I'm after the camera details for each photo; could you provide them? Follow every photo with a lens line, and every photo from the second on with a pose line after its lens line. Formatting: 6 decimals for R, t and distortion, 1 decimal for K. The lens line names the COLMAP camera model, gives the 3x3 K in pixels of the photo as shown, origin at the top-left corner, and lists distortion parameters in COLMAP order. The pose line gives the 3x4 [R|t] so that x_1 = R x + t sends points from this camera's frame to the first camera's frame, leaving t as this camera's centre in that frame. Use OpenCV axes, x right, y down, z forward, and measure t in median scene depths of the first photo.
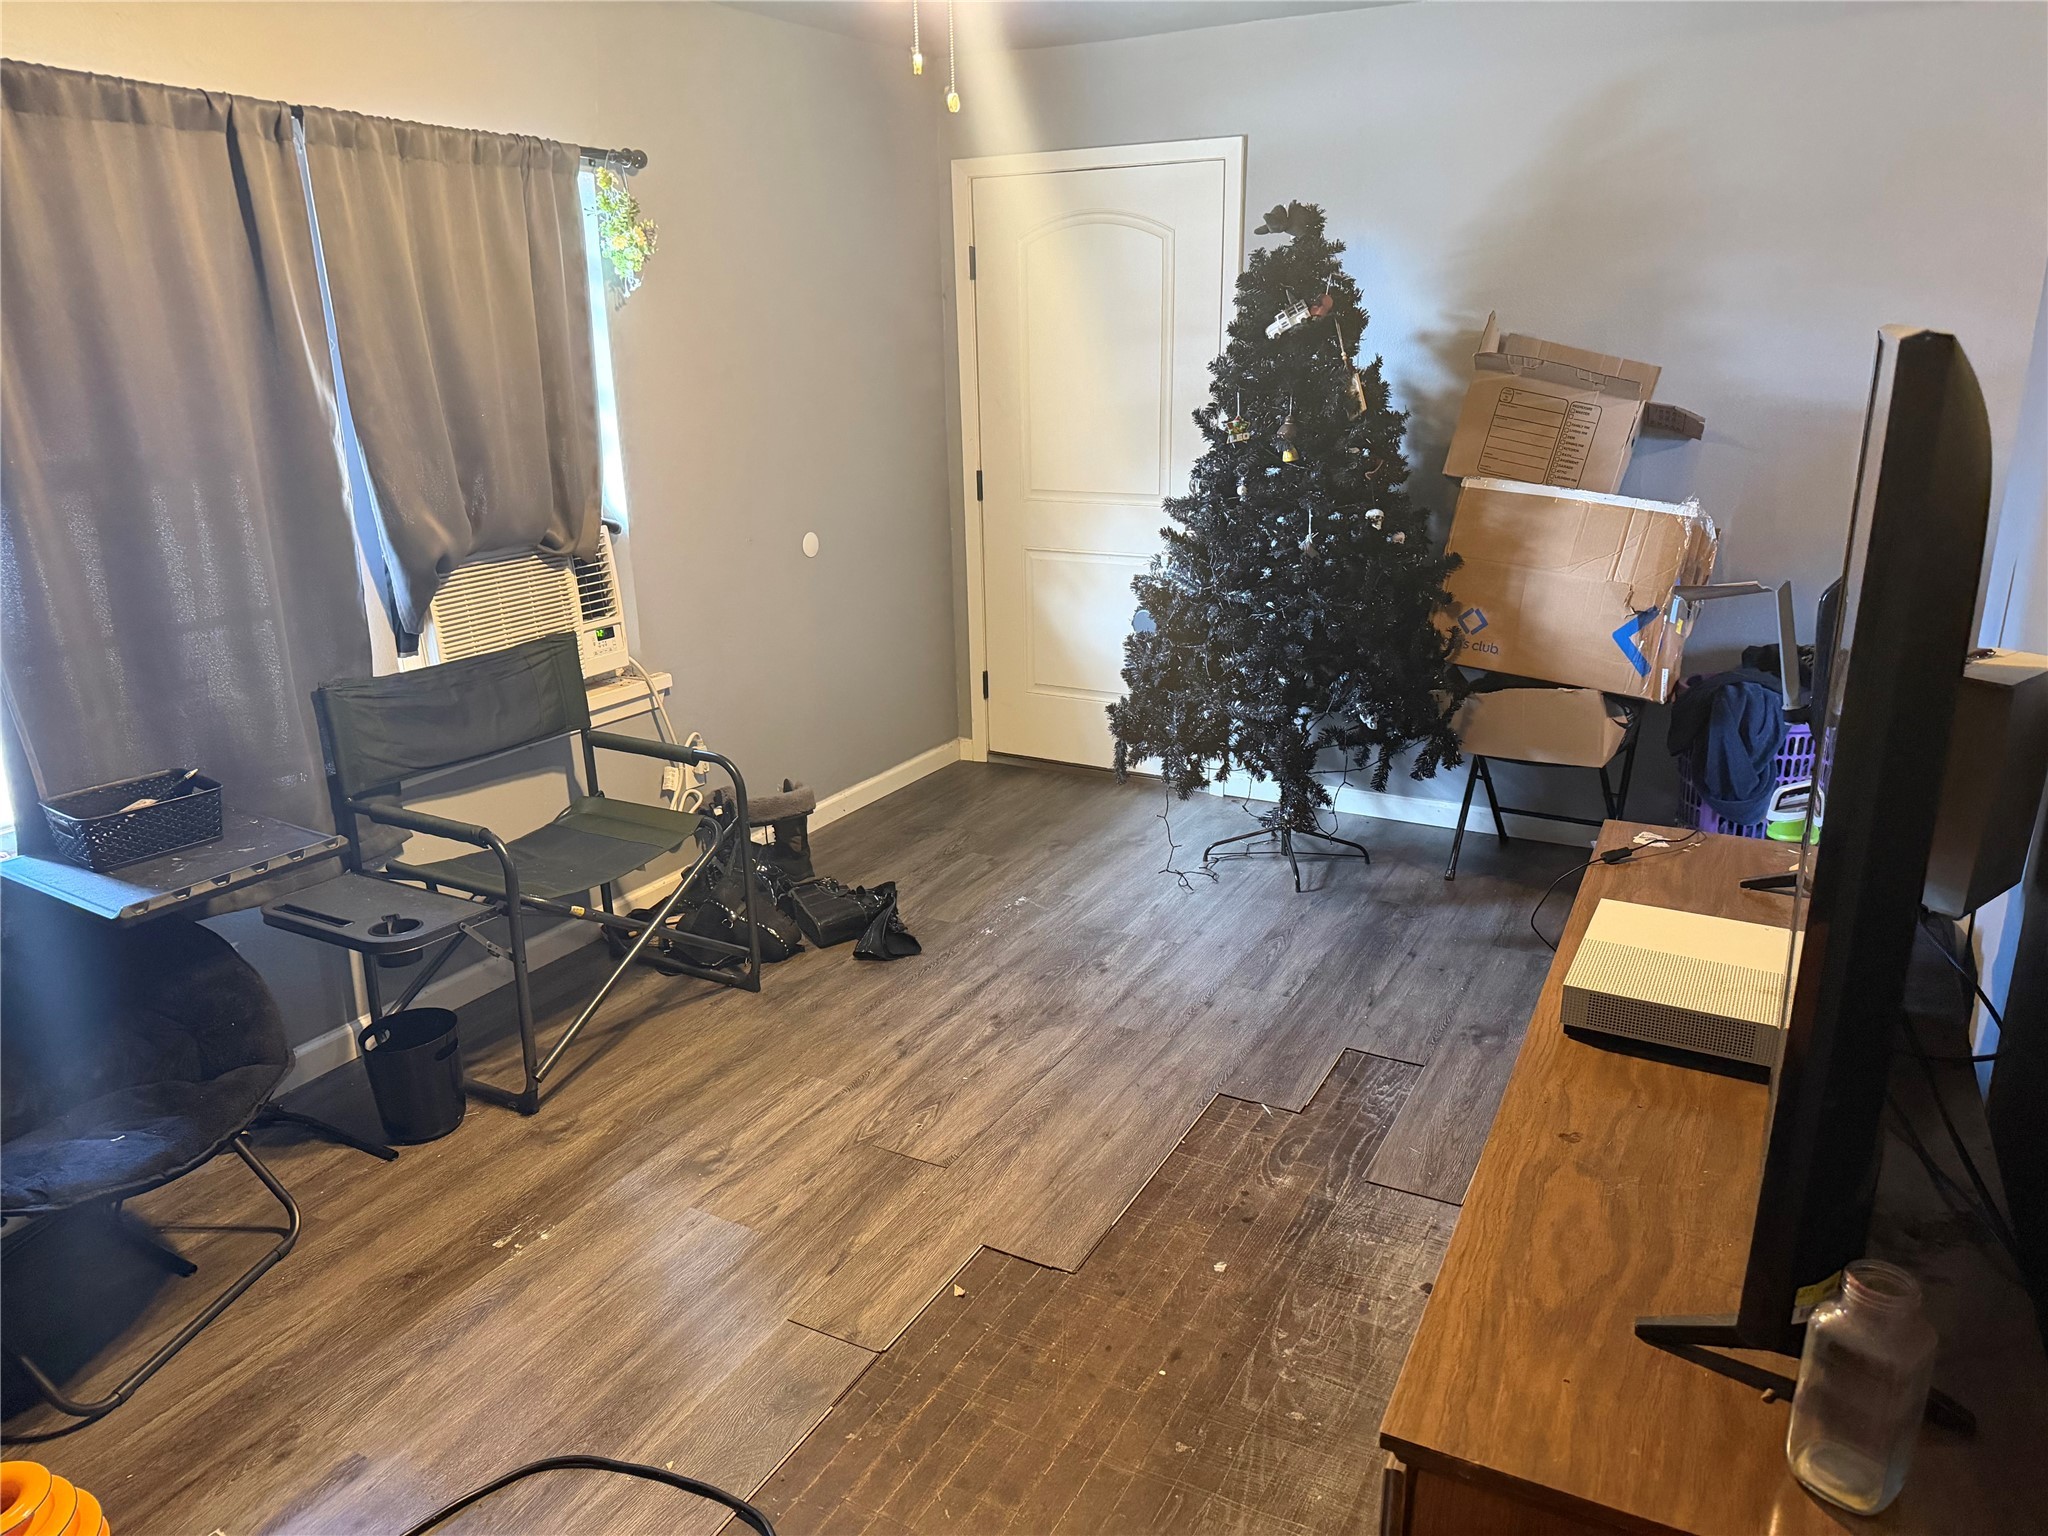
lens RADIAL K [[1424.7, 0, 1024.7], [0, 1424.7, 772.1], [0, 0, 1]] dist [-0.004869, -0.002419]
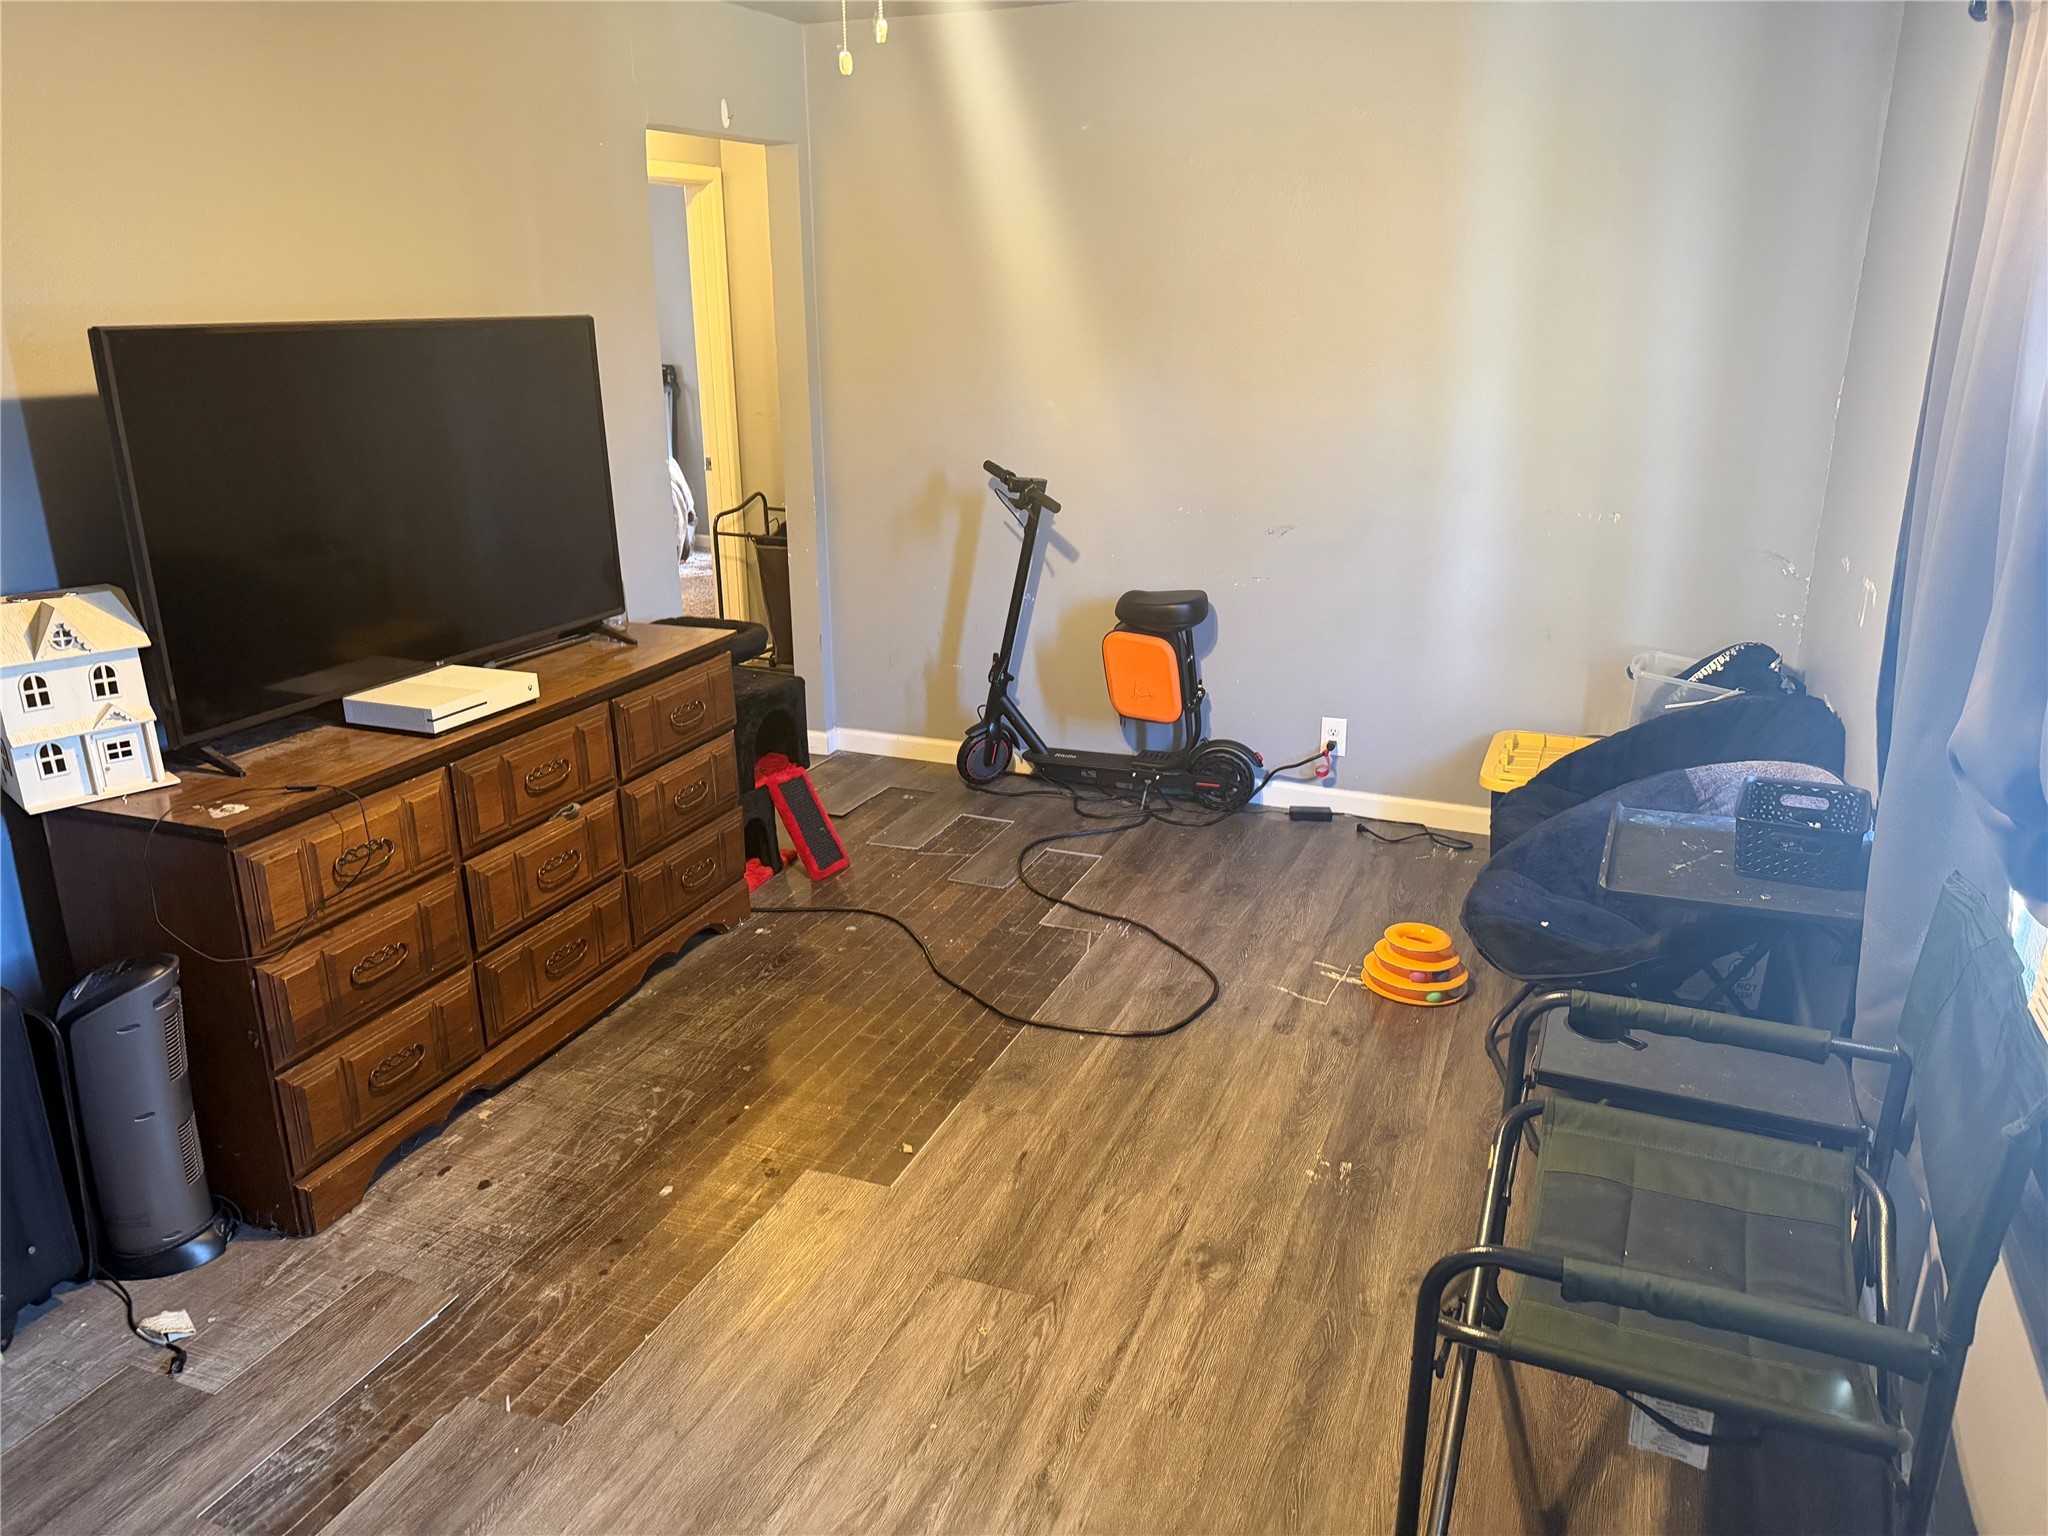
lens RADIAL K [[1424.7, 0, 1023.3], [0, 1424.7, 767.2], [0, 0, 1]] dist [-0.004869, -0.002419]
pose [[-0.994520, 0.046722, -0.093524, -0.039643], [-0.015113, 0.820930, 0.570829, -0.475666], [0.103447, 0.569114, -0.815725, 1.540753]]
